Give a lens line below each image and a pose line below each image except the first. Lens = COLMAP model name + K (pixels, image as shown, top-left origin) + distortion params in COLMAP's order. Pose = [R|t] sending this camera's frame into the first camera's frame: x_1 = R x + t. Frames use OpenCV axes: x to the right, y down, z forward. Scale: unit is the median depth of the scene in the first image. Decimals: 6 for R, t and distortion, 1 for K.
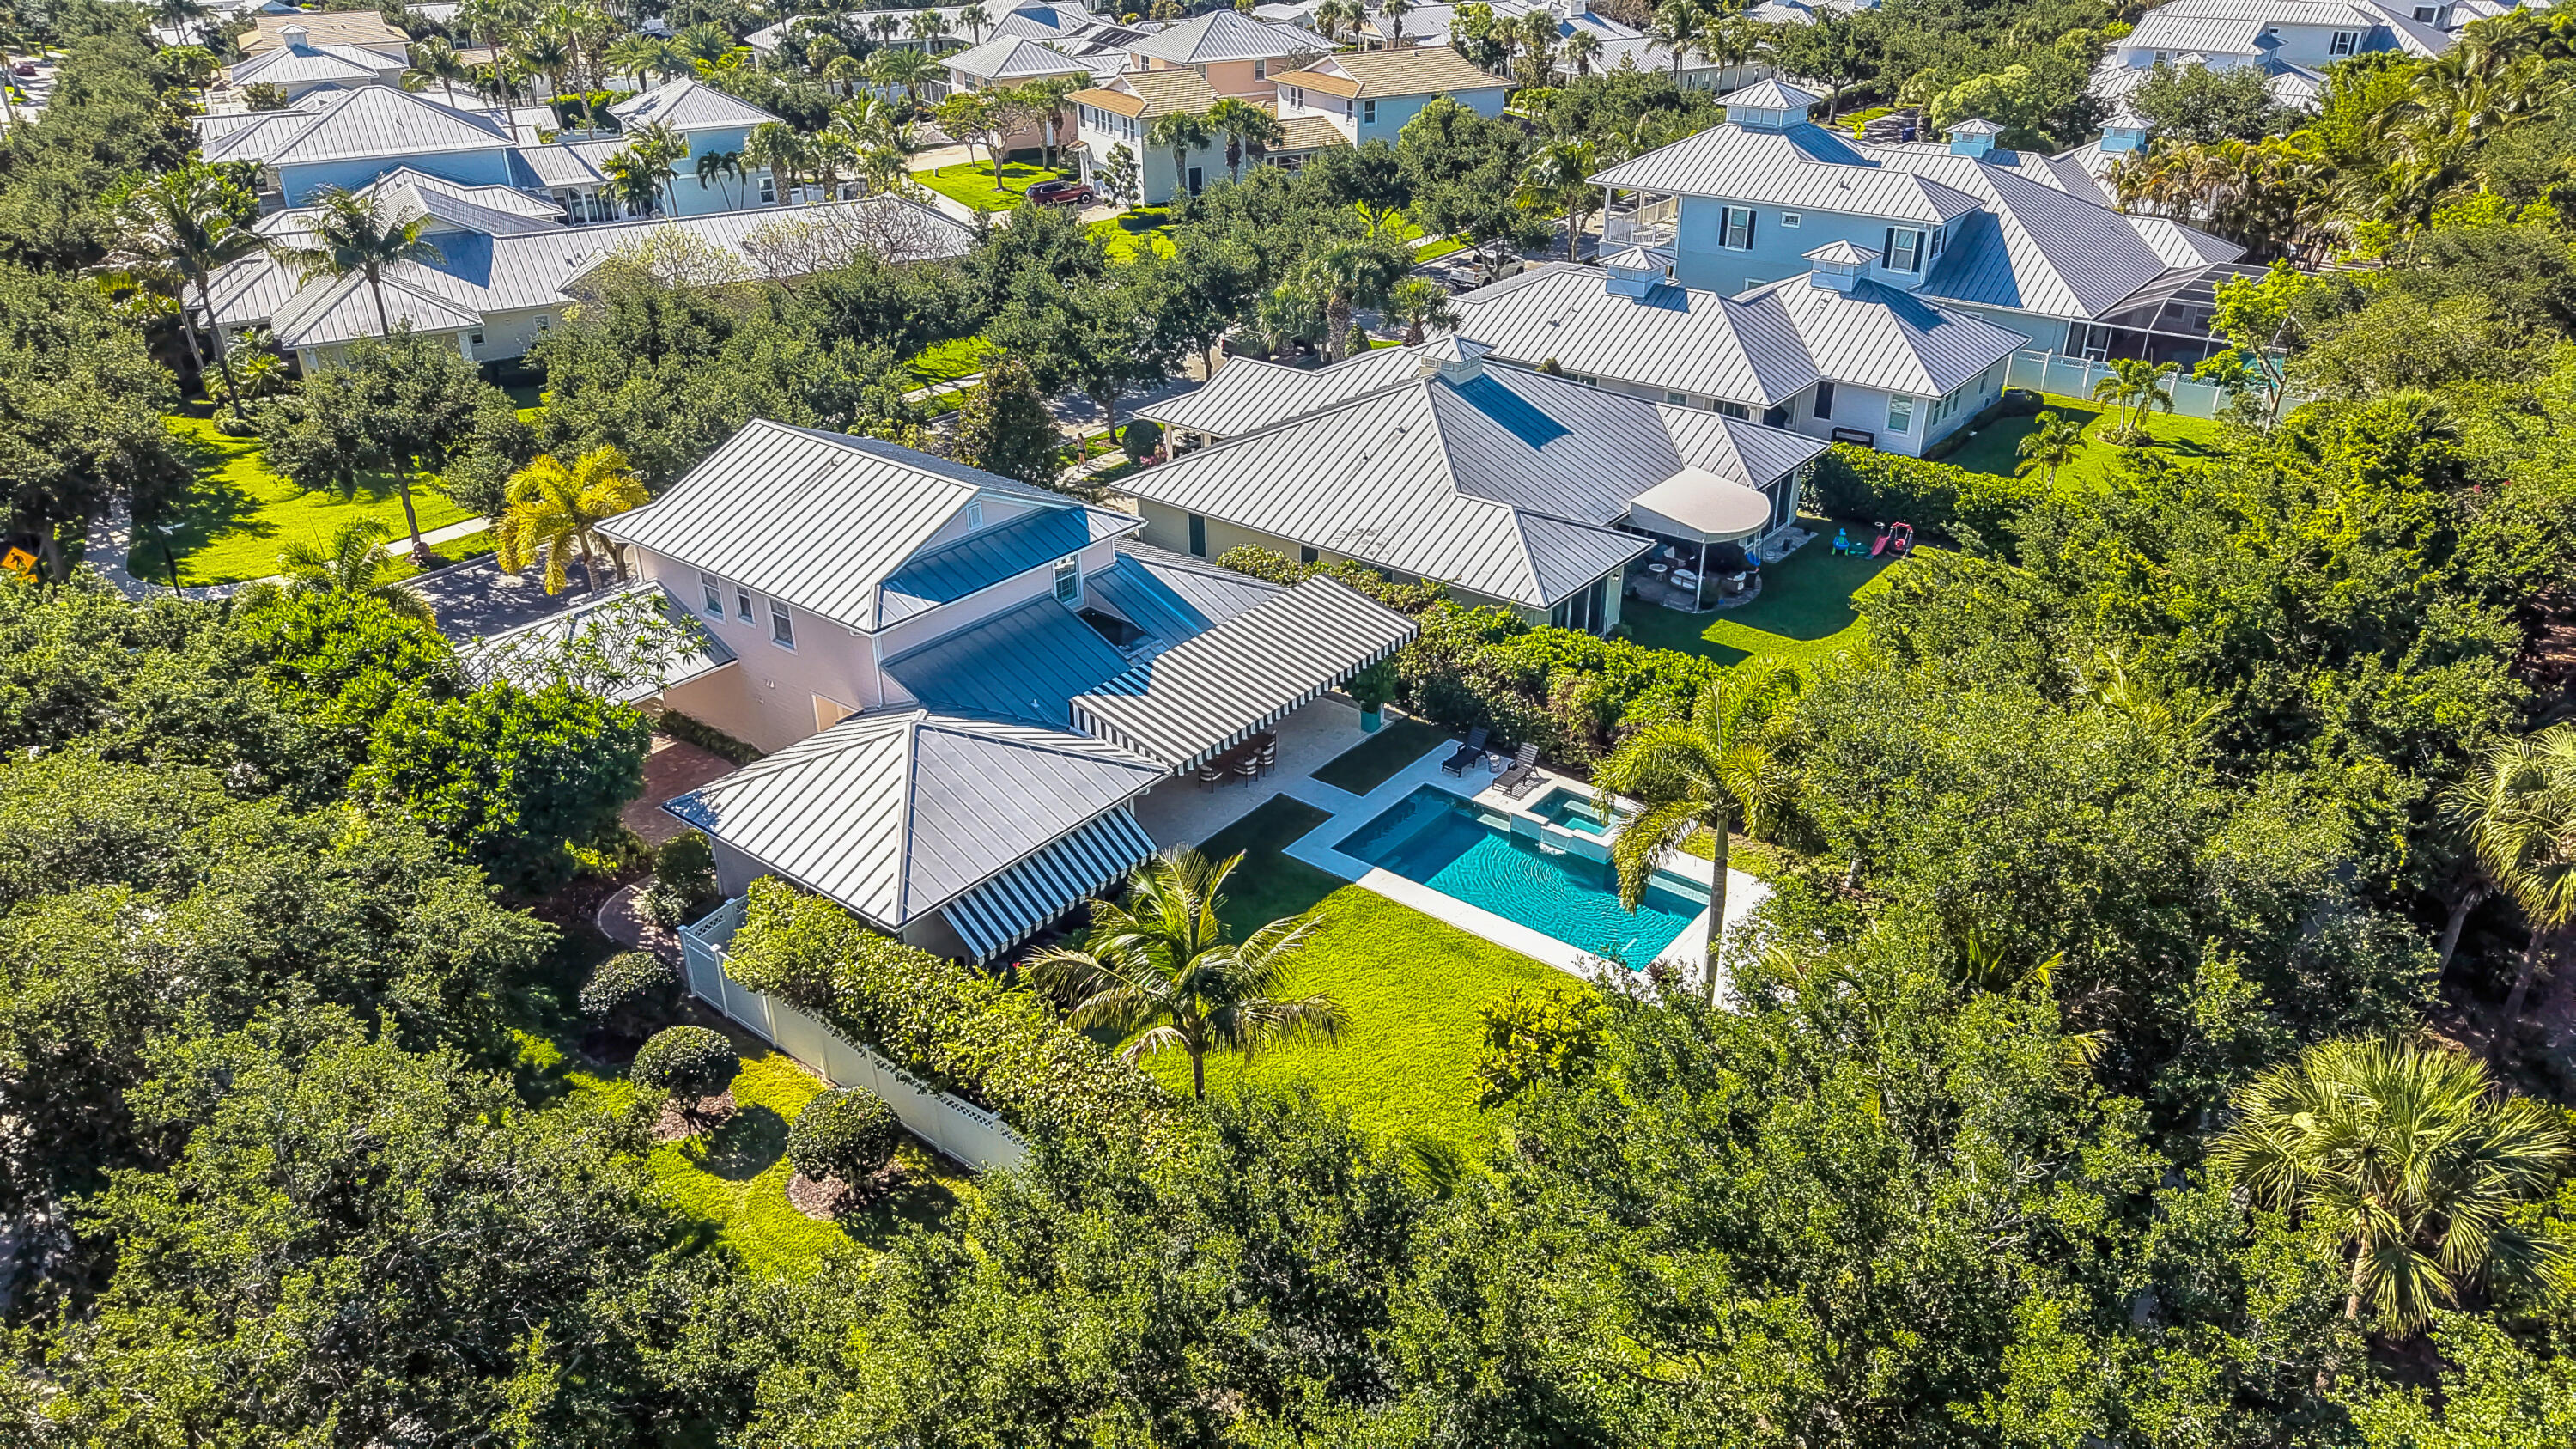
lens RADIAL K [[1699.5, 0, 1291.7], [0, 1699.5, 767.9], [0, 0, 1]] dist [-0.006792, -0.002285]
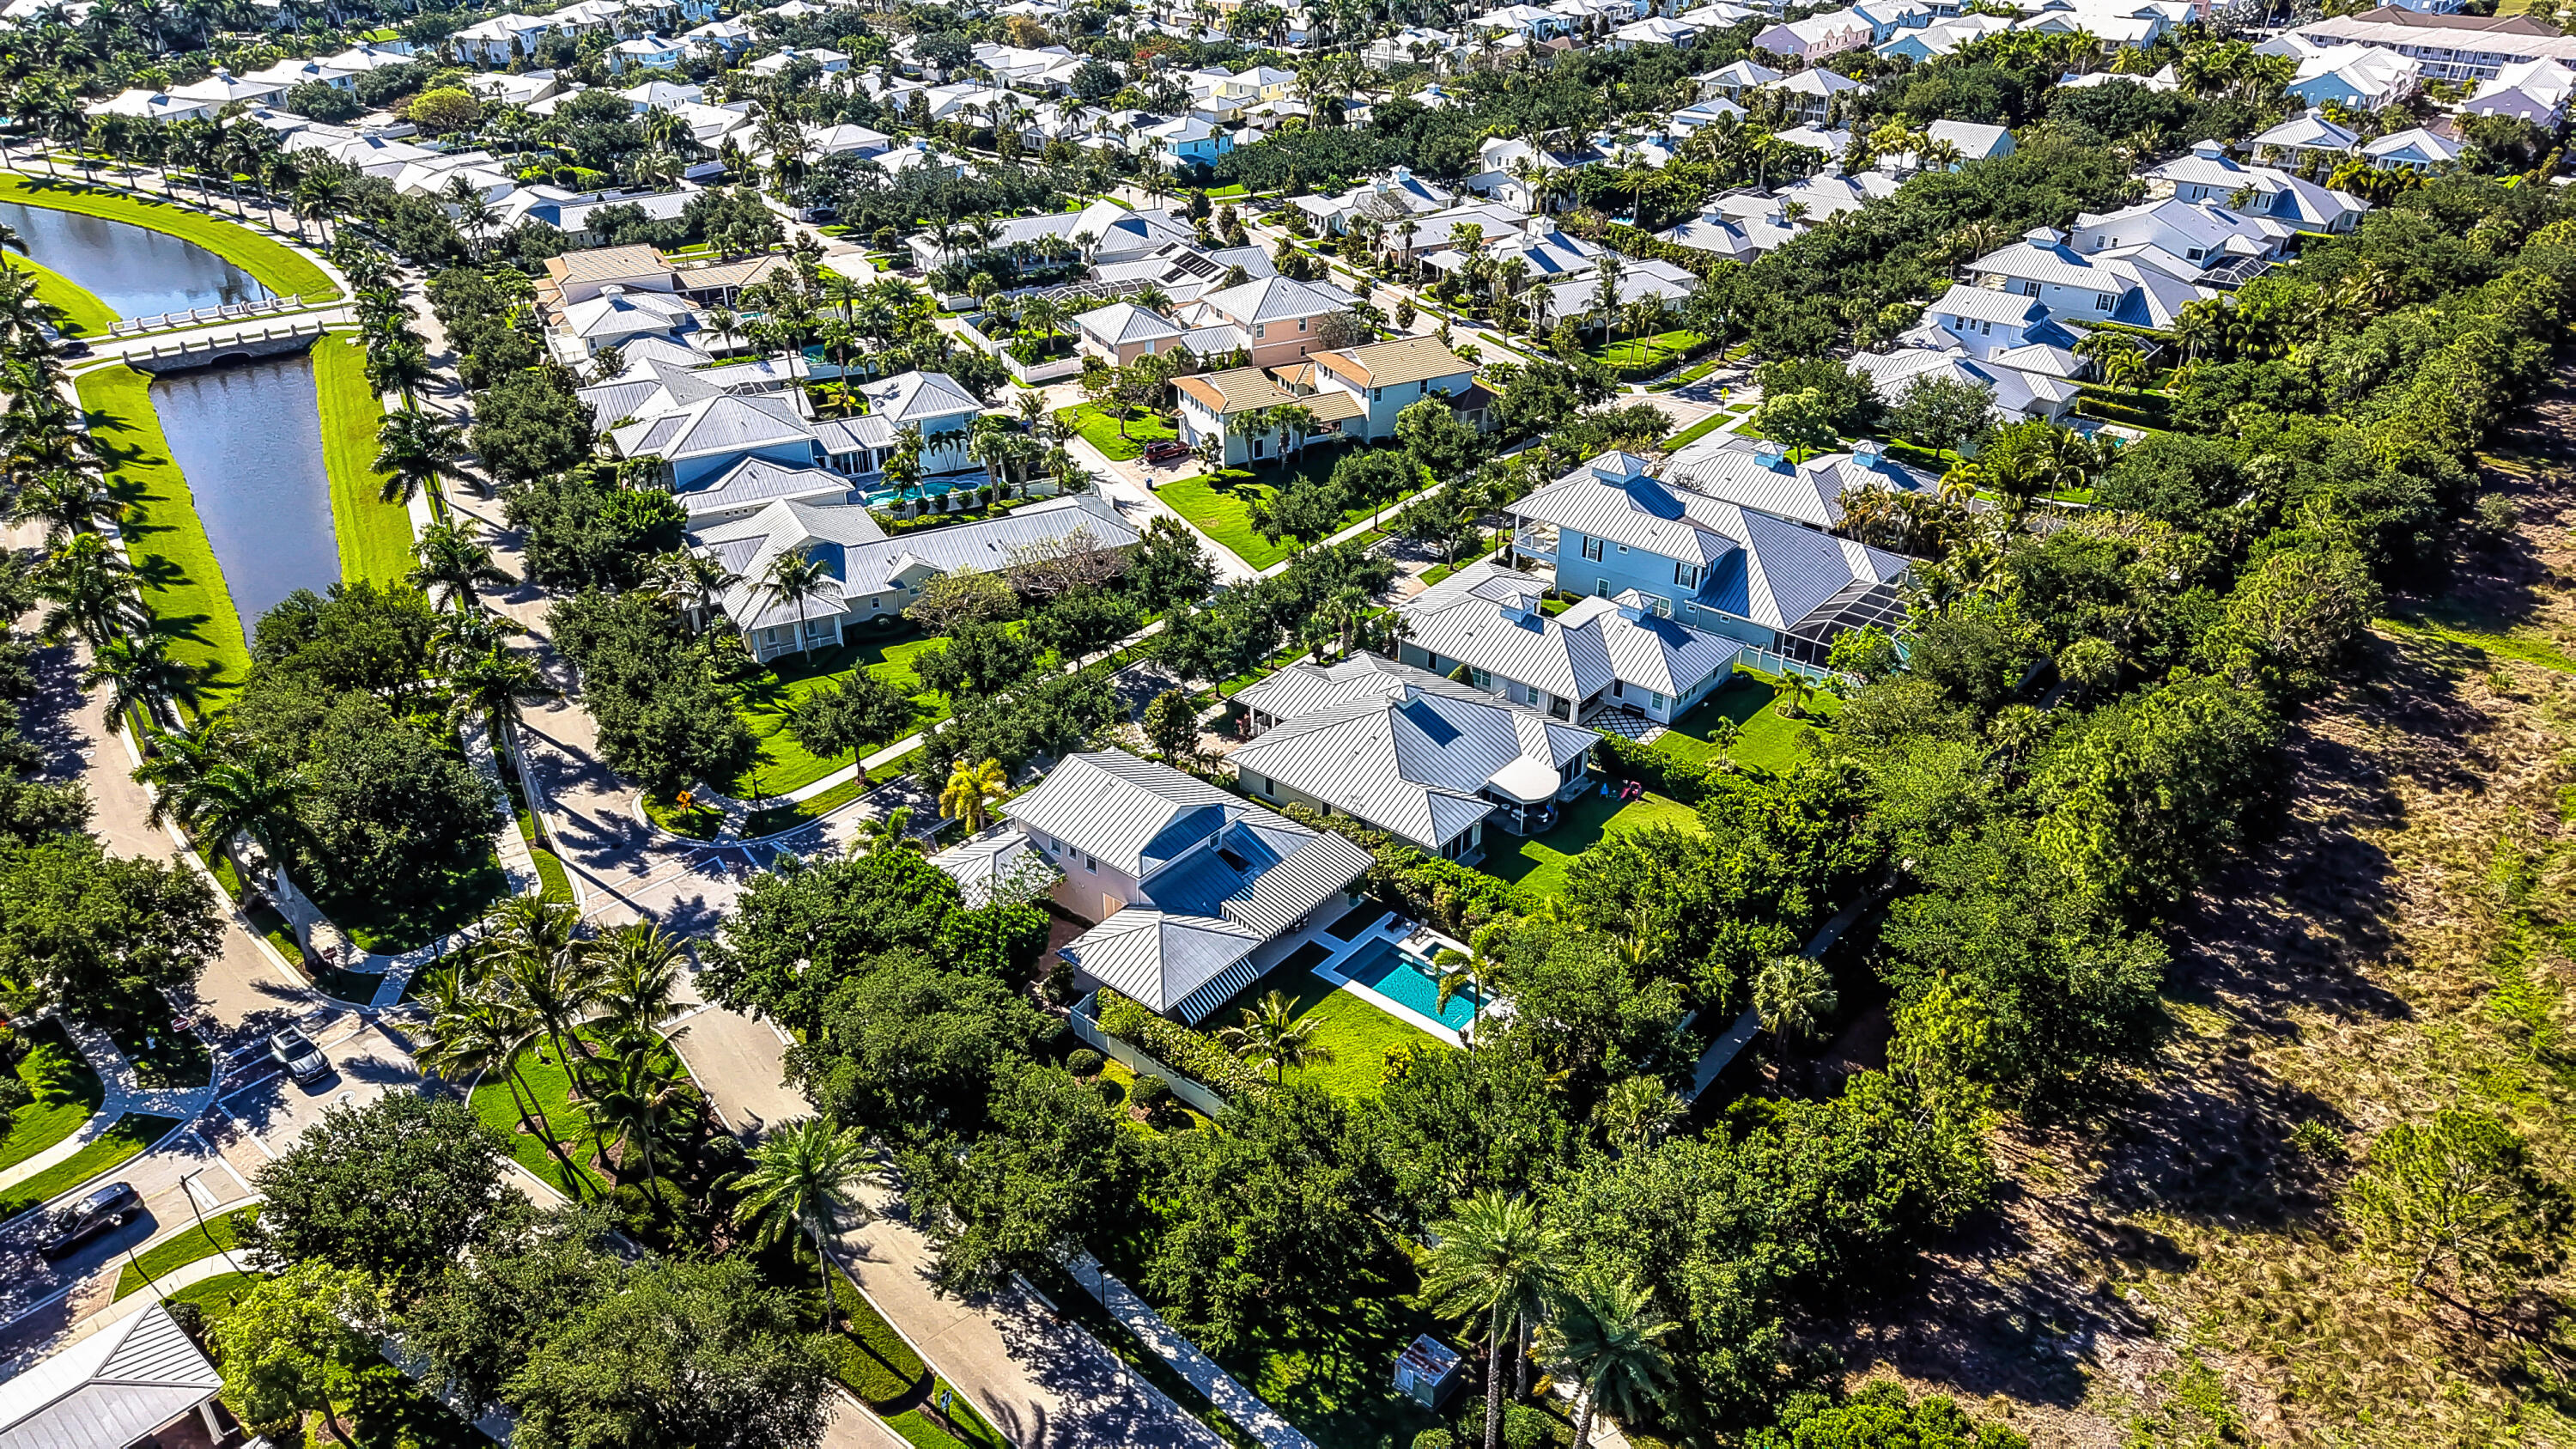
lens RADIAL K [[1755.6, 0, 1288.0], [0, 1755.6, 724.5], [0, 0, 1]] dist [0.009126, -0.041407]
pose [[0.999660, 0.022020, -0.013980, -0.009473], [-0.021859, 0.999695, 0.011523, -0.286825], [0.014229, -0.011214, 0.999836, -1.261493]]
